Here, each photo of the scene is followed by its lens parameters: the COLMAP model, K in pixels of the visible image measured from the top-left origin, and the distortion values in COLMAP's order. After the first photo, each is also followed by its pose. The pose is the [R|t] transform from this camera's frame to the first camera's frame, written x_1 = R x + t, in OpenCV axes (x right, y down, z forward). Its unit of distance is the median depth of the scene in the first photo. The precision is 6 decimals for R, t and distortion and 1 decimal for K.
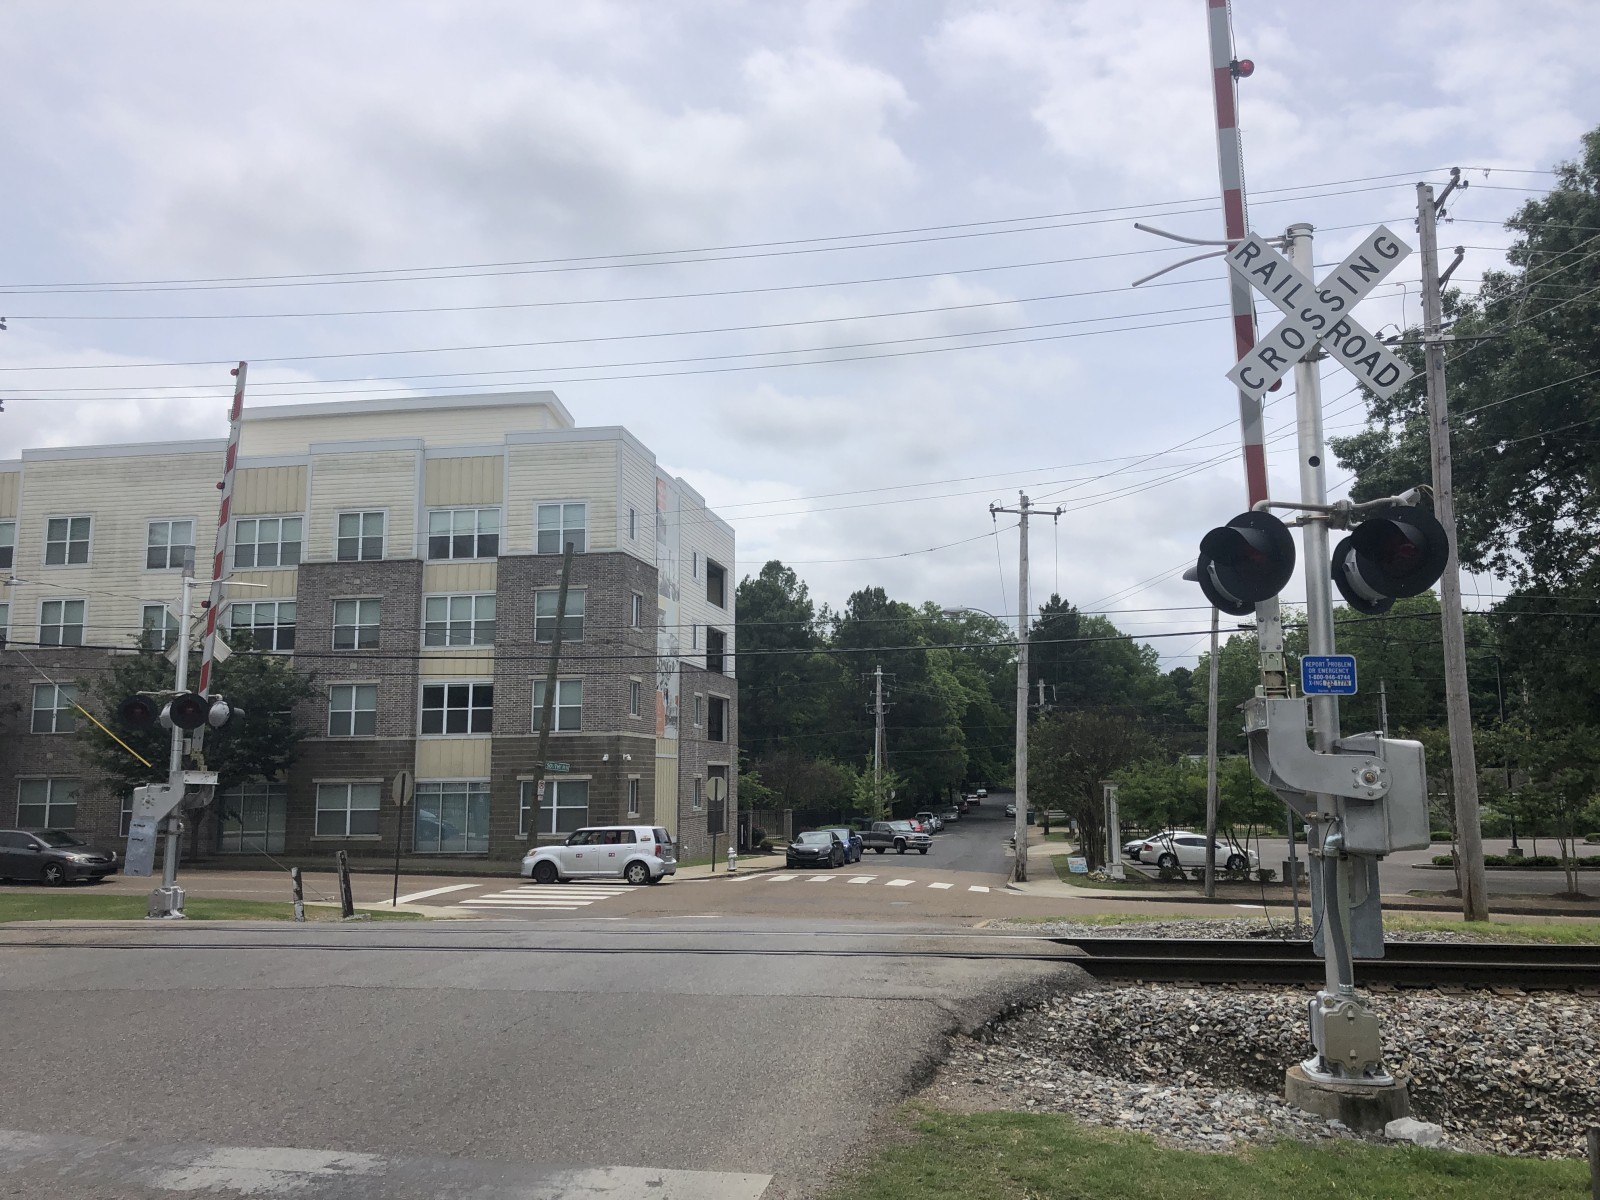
lens RADIAL K [[1349.2, 0, 812.0], [0, 1349.2, 602.4], [0, 0, 1]] dist [0.027464, -0.033103]
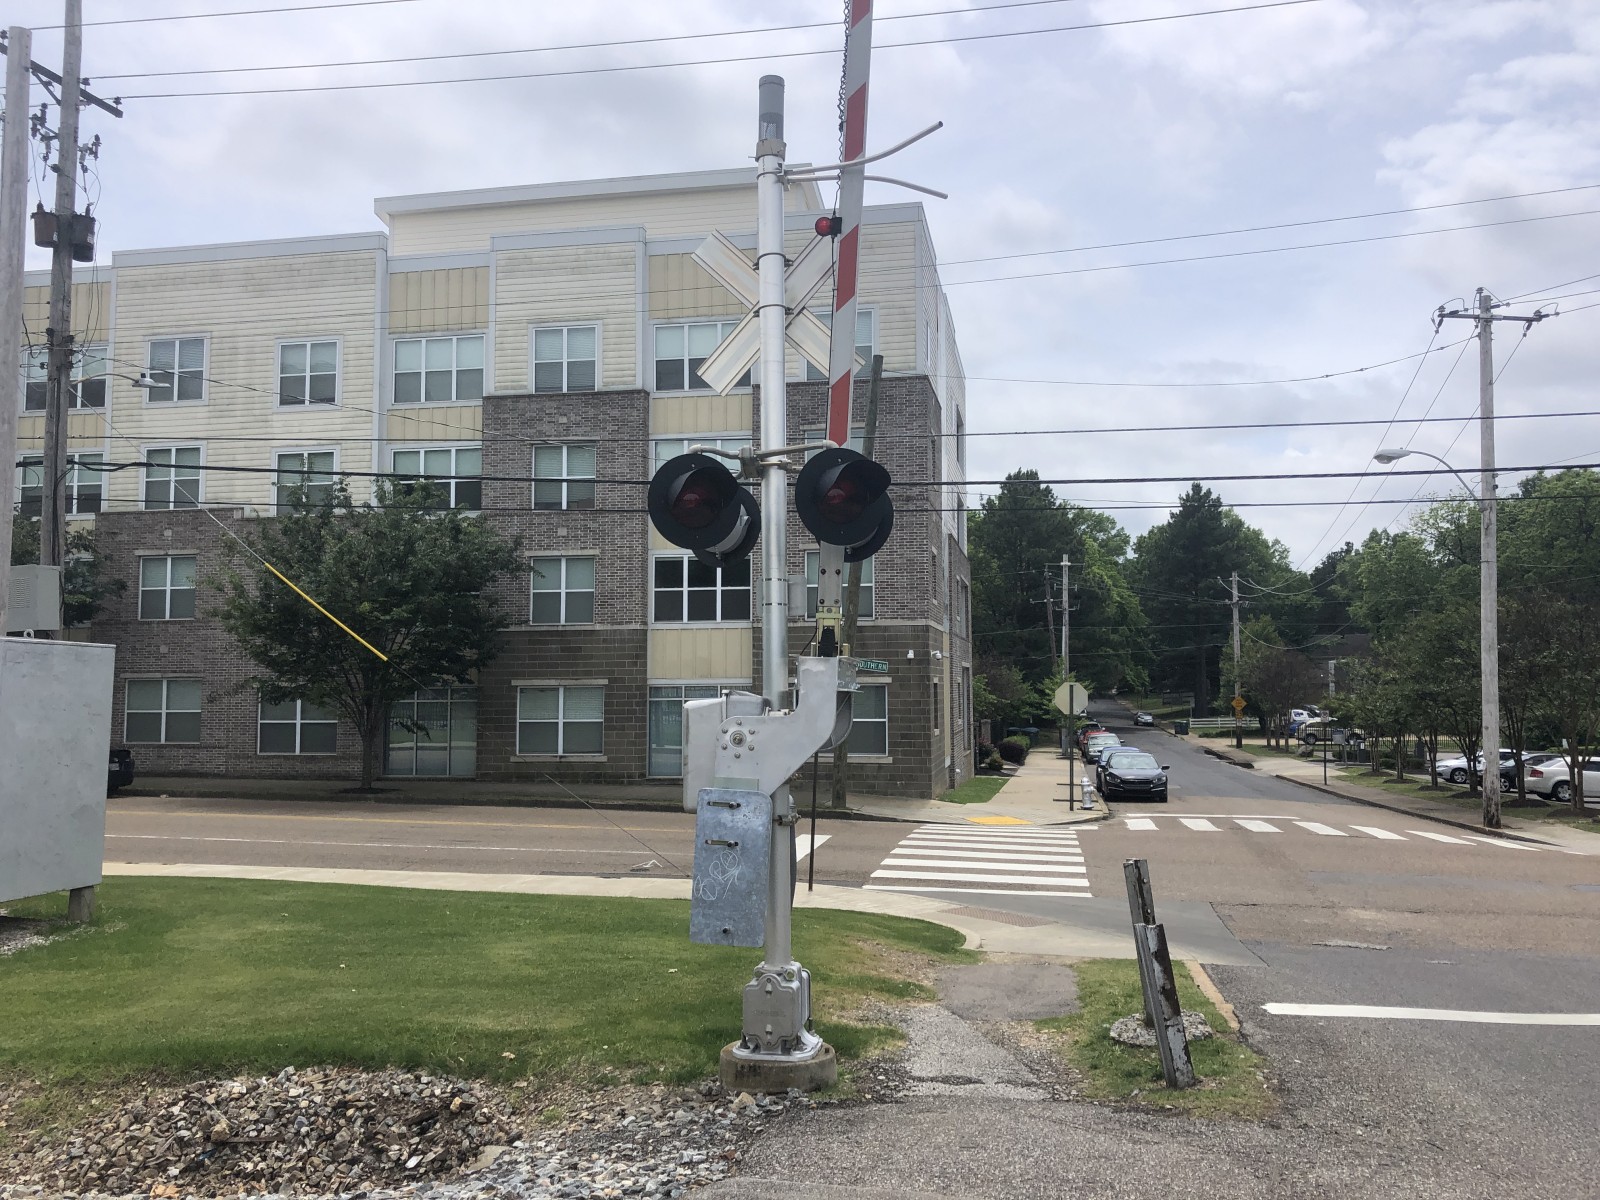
lens RADIAL K [[1349.2, 0, 808.4], [0, 1349.2, 598.6], [0, 0, 1]] dist [0.027464, -0.033103]
pose [[0.999652, 0.002620, -0.026235, -0.181468], [-0.000836, 0.997701, 0.067763, 0.032989], [0.026352, -0.067717, 0.997356, 0.251414]]
